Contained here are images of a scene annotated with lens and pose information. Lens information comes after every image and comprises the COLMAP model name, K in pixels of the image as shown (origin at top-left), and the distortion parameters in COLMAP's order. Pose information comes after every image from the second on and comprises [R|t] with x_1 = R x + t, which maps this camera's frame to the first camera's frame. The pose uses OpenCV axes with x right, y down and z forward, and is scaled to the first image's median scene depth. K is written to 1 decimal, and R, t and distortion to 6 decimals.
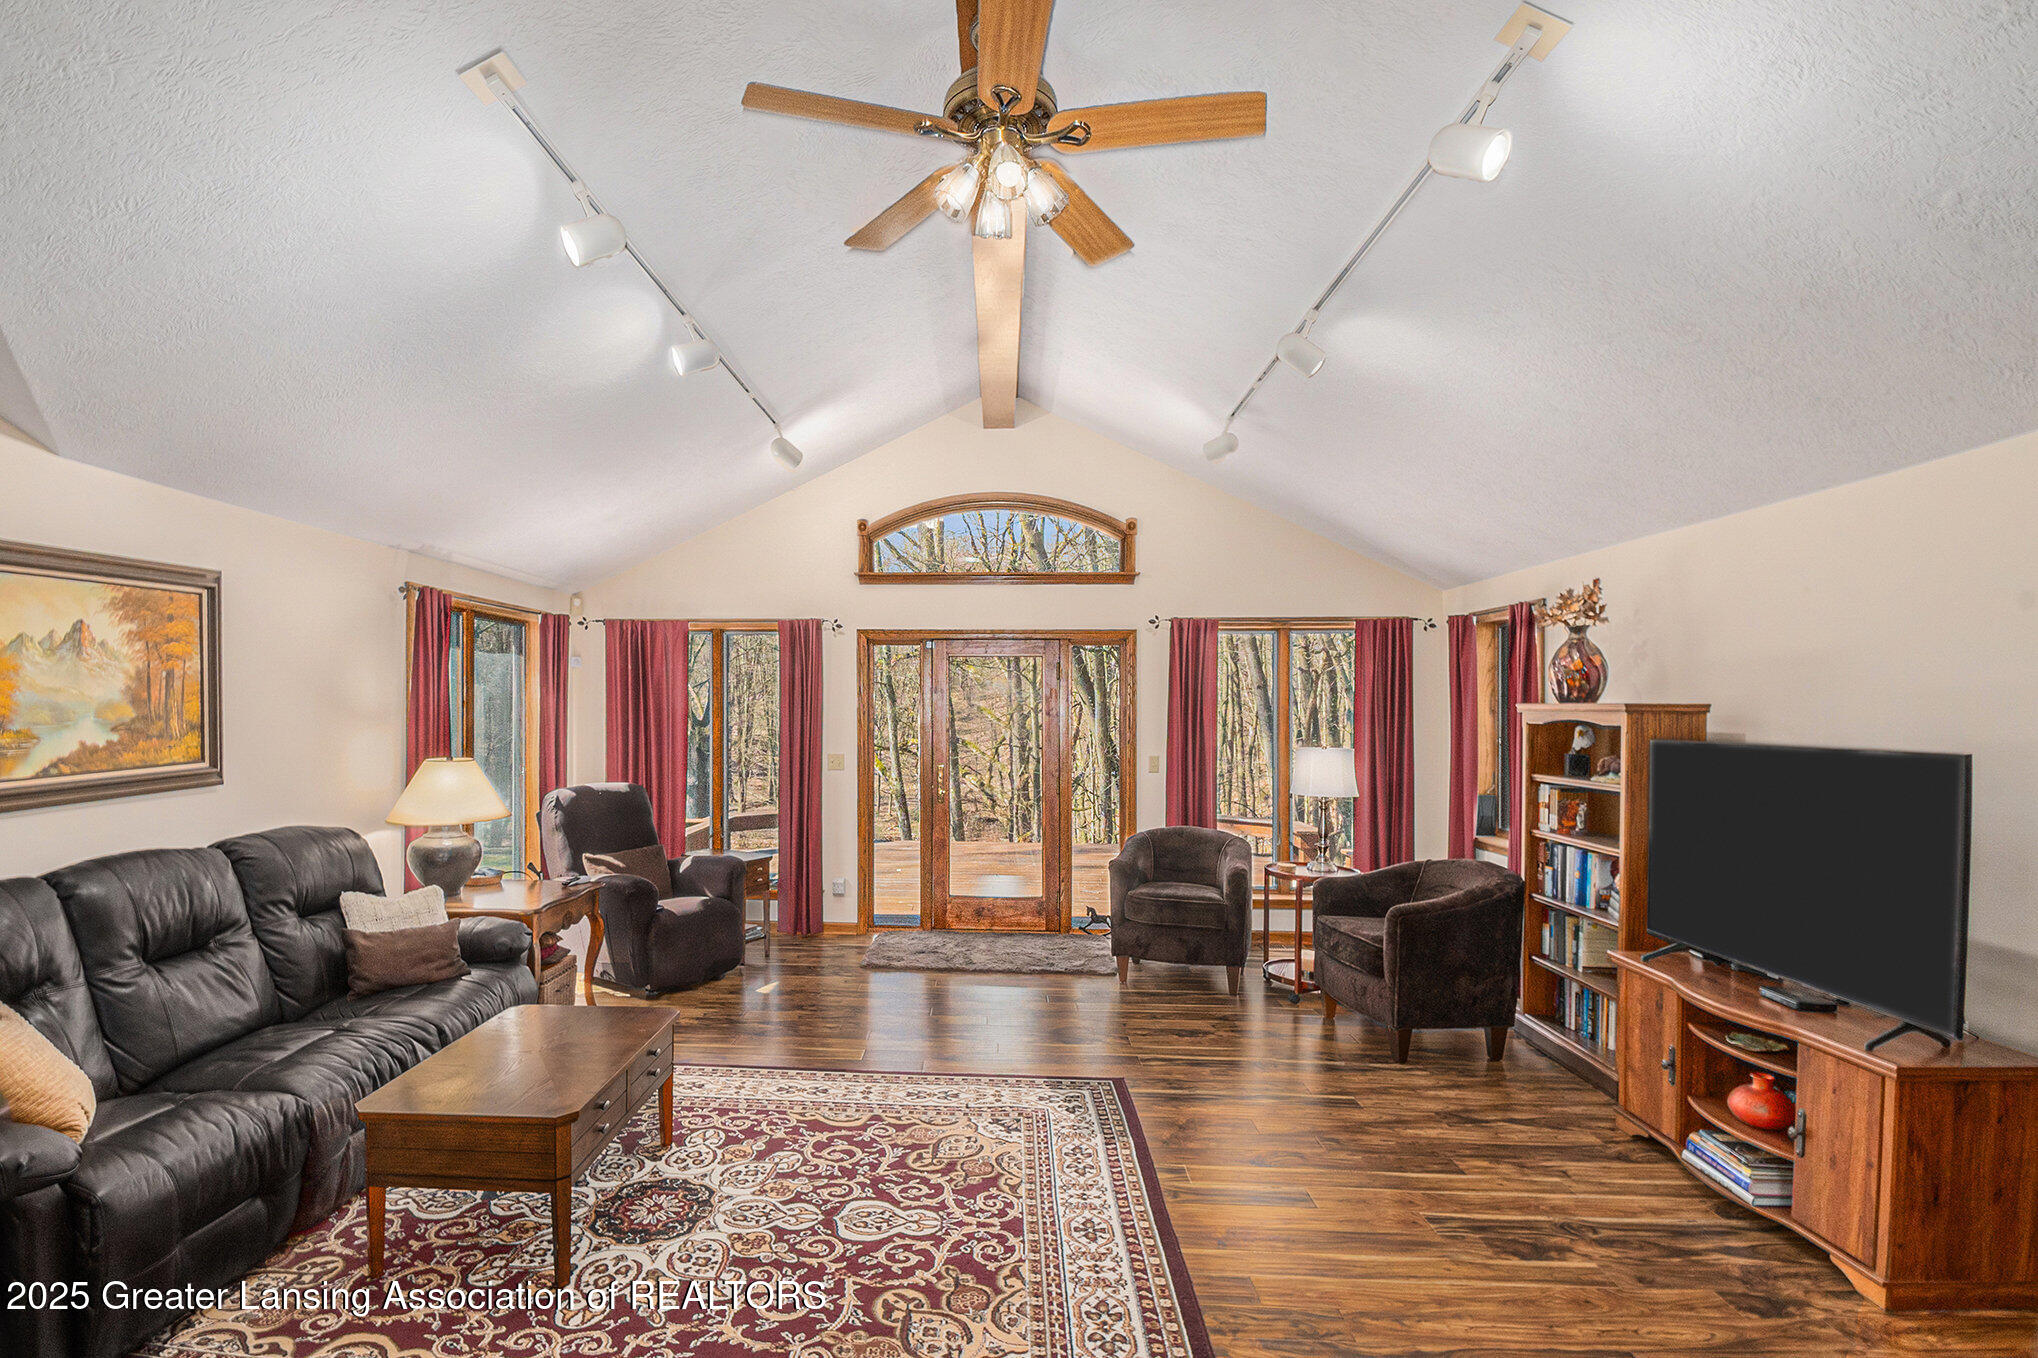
lens RADIAL K [[970.0, 0, 940.9], [0, 970.0, 684.0], [0, 0, 1]] dist [0.018608, -0.027868]
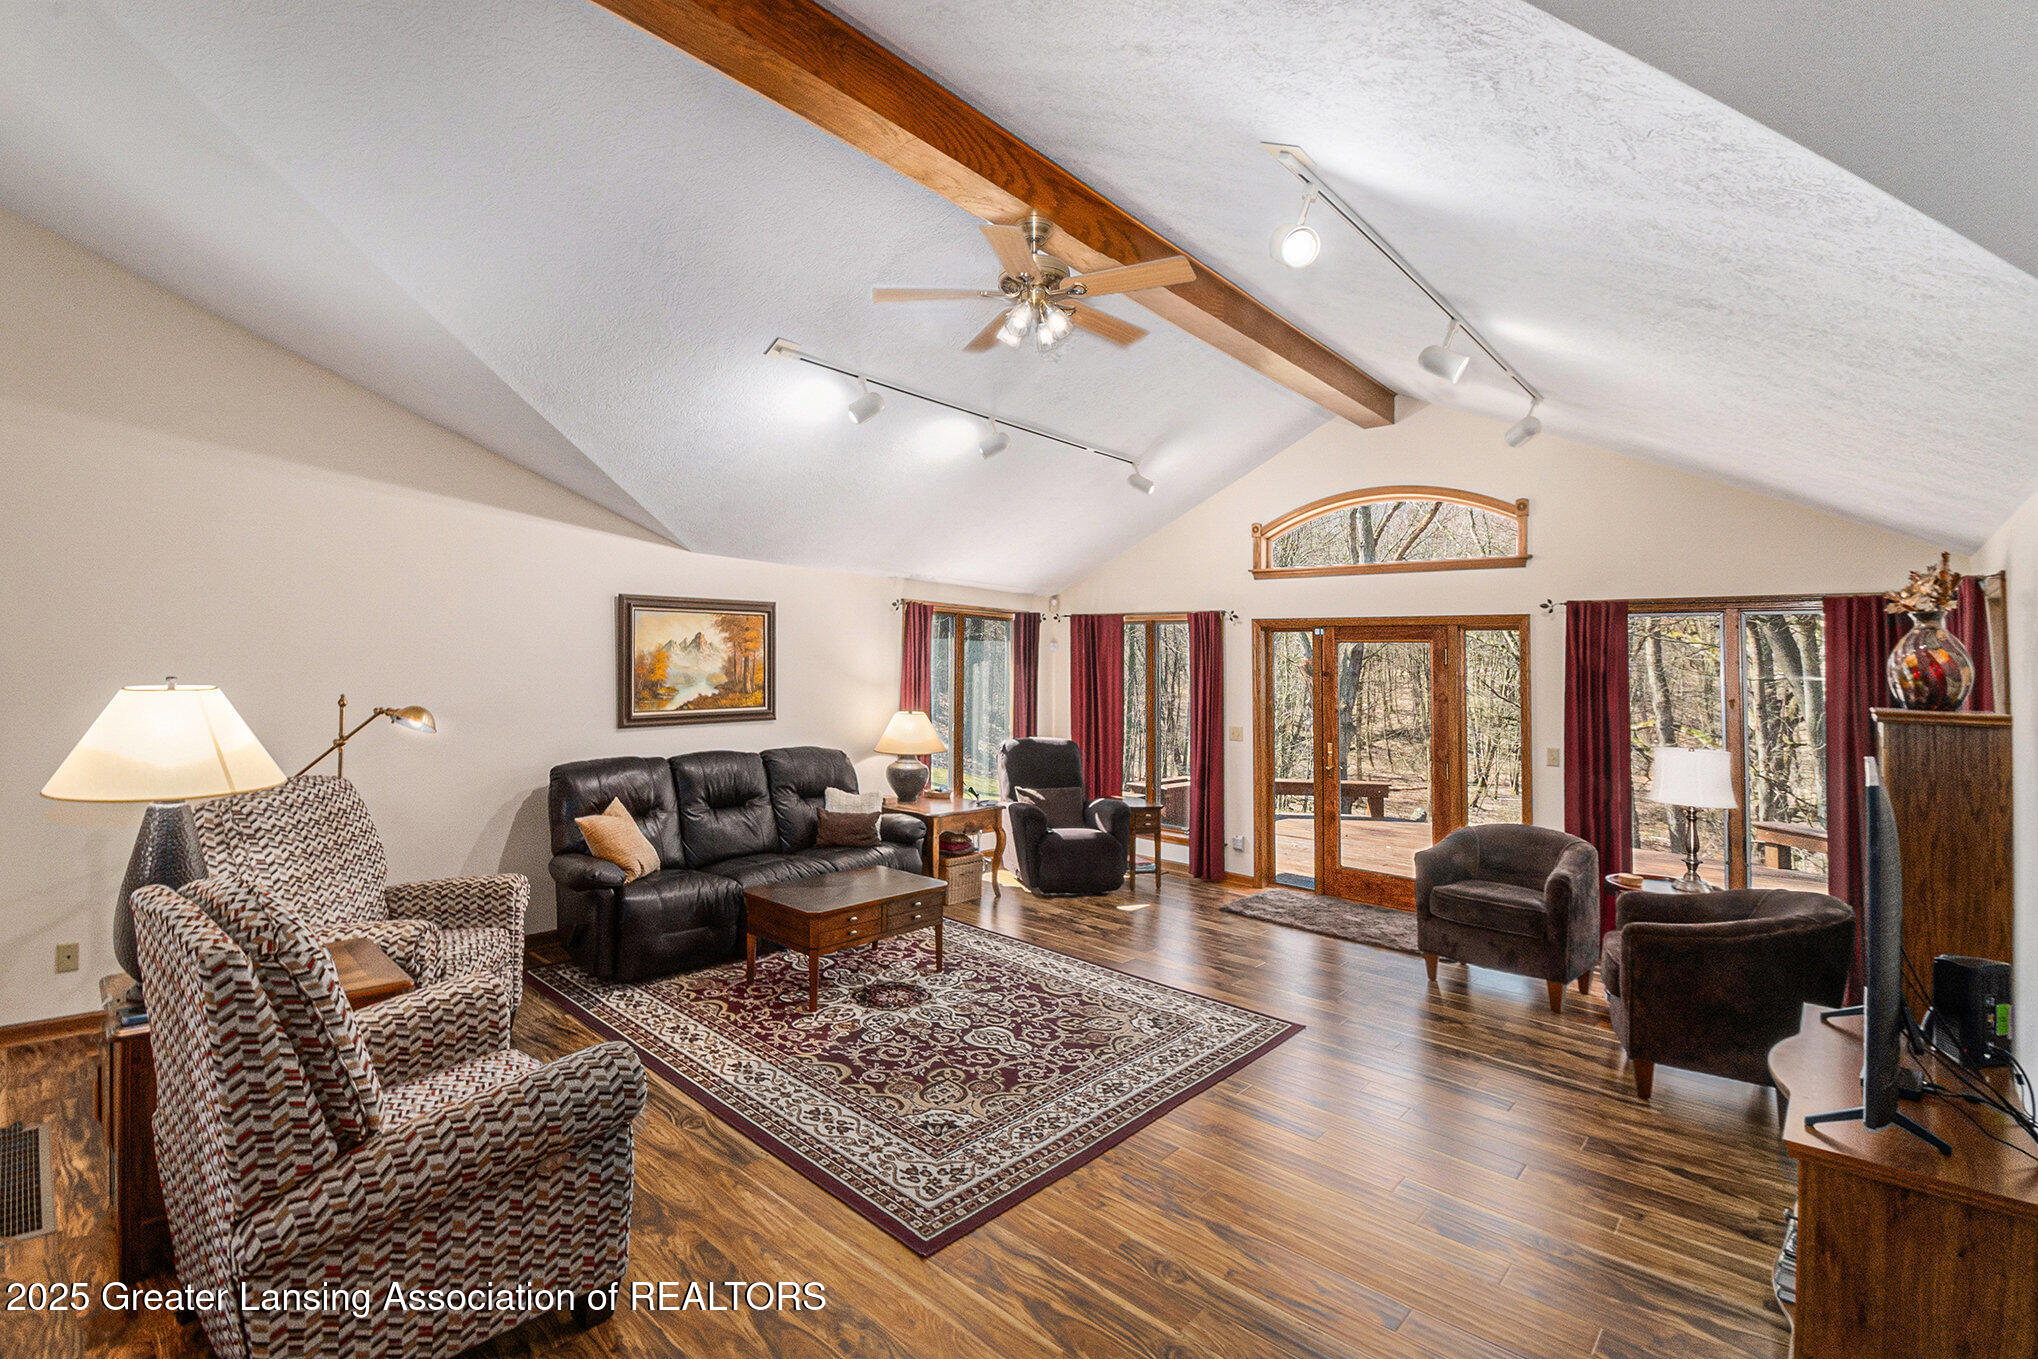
lens RADIAL K [[911.7, 0, 968.7], [0, 911.7, 625.7], [0, 0, 1]] dist [0.021390, -0.022906]
pose [[0.768888, -0.012809, -0.639255, 0.646568], [-0.008353, 0.999513, -0.030075, -0.024222], [0.639329, 0.028464, 0.768406, -0.083460]]
